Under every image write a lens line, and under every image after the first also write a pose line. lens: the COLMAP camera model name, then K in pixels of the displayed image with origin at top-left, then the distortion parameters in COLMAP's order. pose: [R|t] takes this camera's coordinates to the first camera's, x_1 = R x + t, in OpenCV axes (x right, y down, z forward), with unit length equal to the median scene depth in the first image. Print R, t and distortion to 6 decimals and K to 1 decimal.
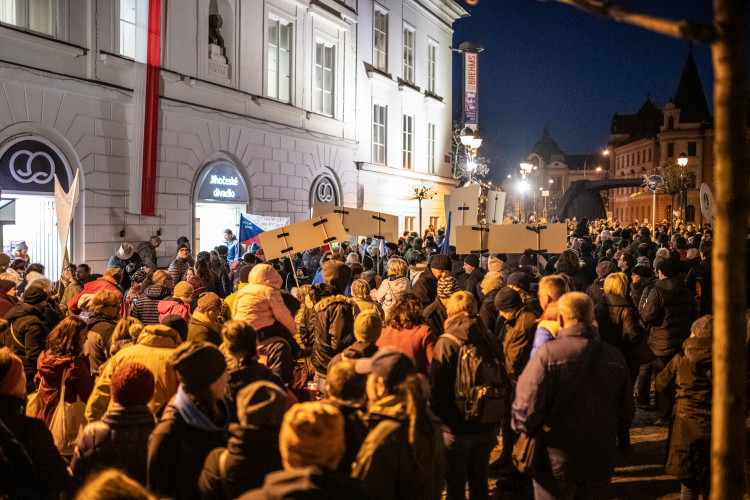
lens RADIAL K [[714.1, 0, 375.0], [0, 714.1, 250.0], [0, 0, 1]] dist [-0.067209, 0.105756]
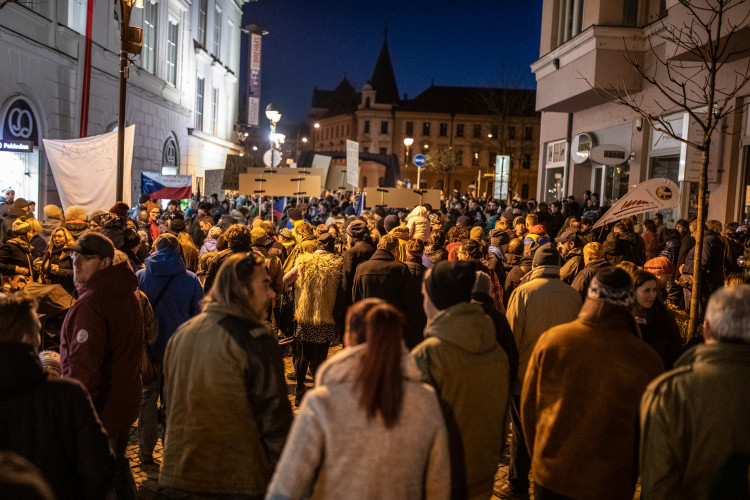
lens RADIAL K [[714.1, 0, 375.0], [0, 714.1, 250.0], [0, 0, 1]] dist [-0.067209, 0.105756]
pose [[0.902612, 0.001088, 0.430454, -0.258245], [-0.022773, 0.998717, 0.045228, 0.013603], [-0.429853, -0.050626, 0.901478, -0.166331]]
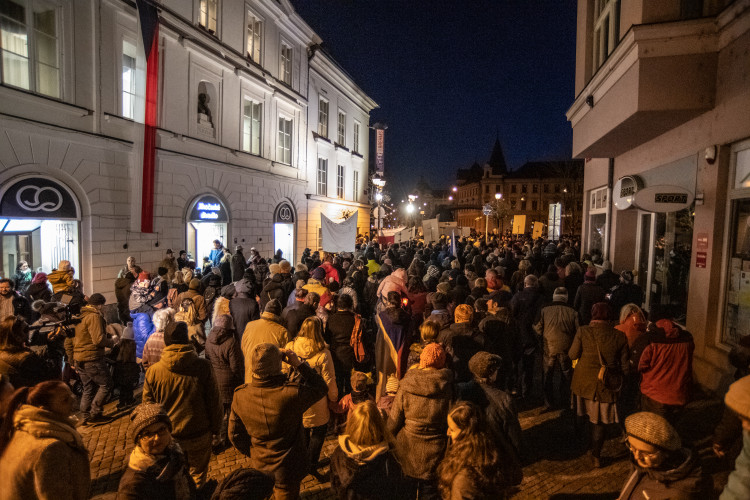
lens RADIAL K [[382.8, 0, 375.0], [0, 382.8, 250.0], [0, 0, 1]] dist [-0.105791, 0.052600]
pose [[0.993356, 0.002503, 0.115051, 0.029583], [-0.005745, 0.999595, 0.027856, -0.025089], [-0.114935, -0.028332, 0.992969, 0.147307]]
